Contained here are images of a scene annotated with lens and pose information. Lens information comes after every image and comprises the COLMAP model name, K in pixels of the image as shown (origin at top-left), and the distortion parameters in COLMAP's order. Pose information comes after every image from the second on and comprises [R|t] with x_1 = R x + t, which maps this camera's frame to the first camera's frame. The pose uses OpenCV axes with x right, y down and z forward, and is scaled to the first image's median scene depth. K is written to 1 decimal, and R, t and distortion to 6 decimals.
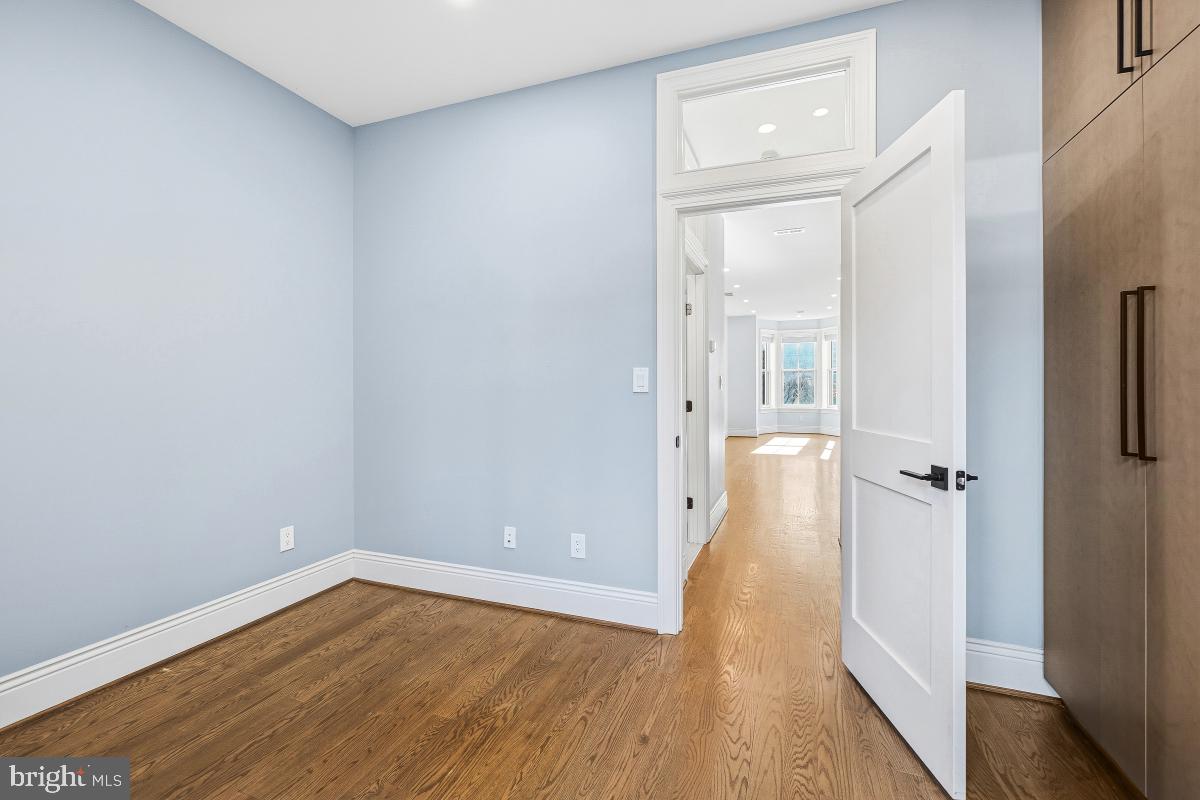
lens RADIAL K [[522.7, 0, 597.3], [0, 522.7, 388.4], [0, 0, 1]] dist [-0.004049, 0.000786]
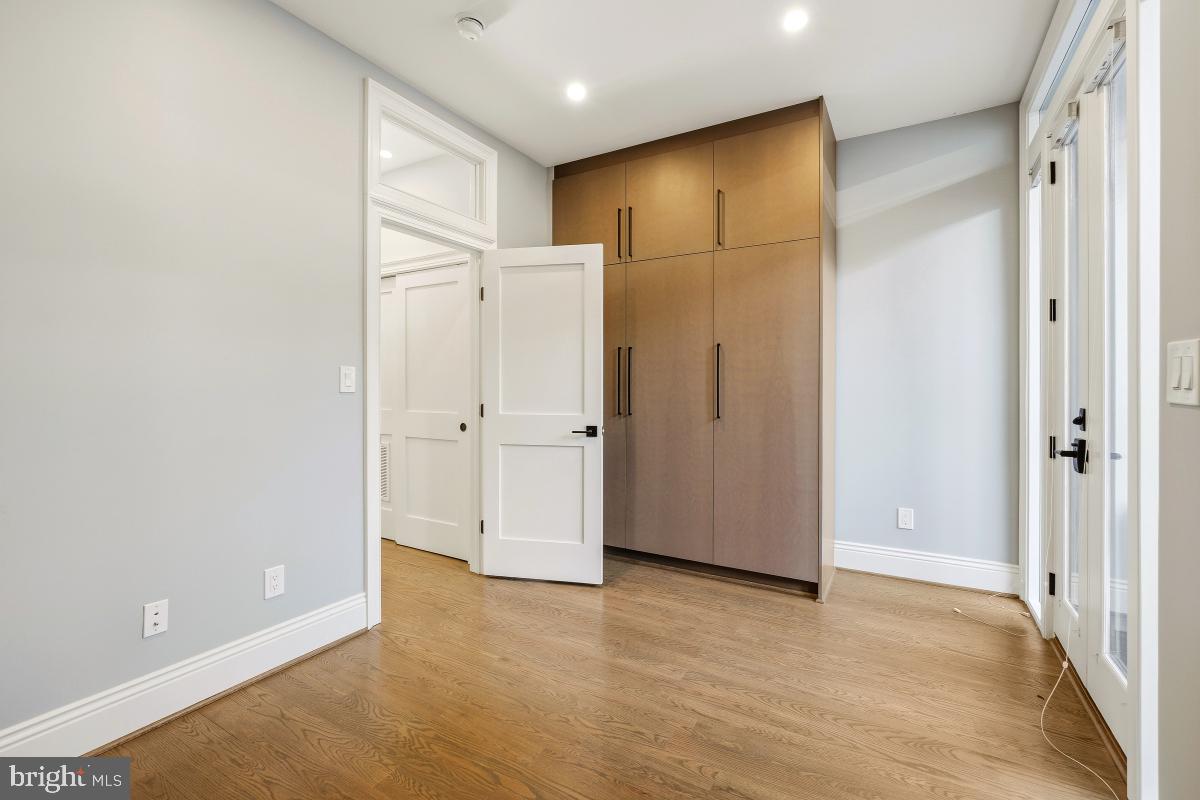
lens RADIAL K [[529.3, 0, 600.1], [0, 529.3, 387.0], [0, 0, 1]] dist [-0.003349, 0.001181]
pose [[0.158751, -0.003833, 0.987311, -0.831117], [0.002899, 0.999990, 0.003416, -0.004356], [-0.987314, 0.002319, 0.158760, 0.397329]]
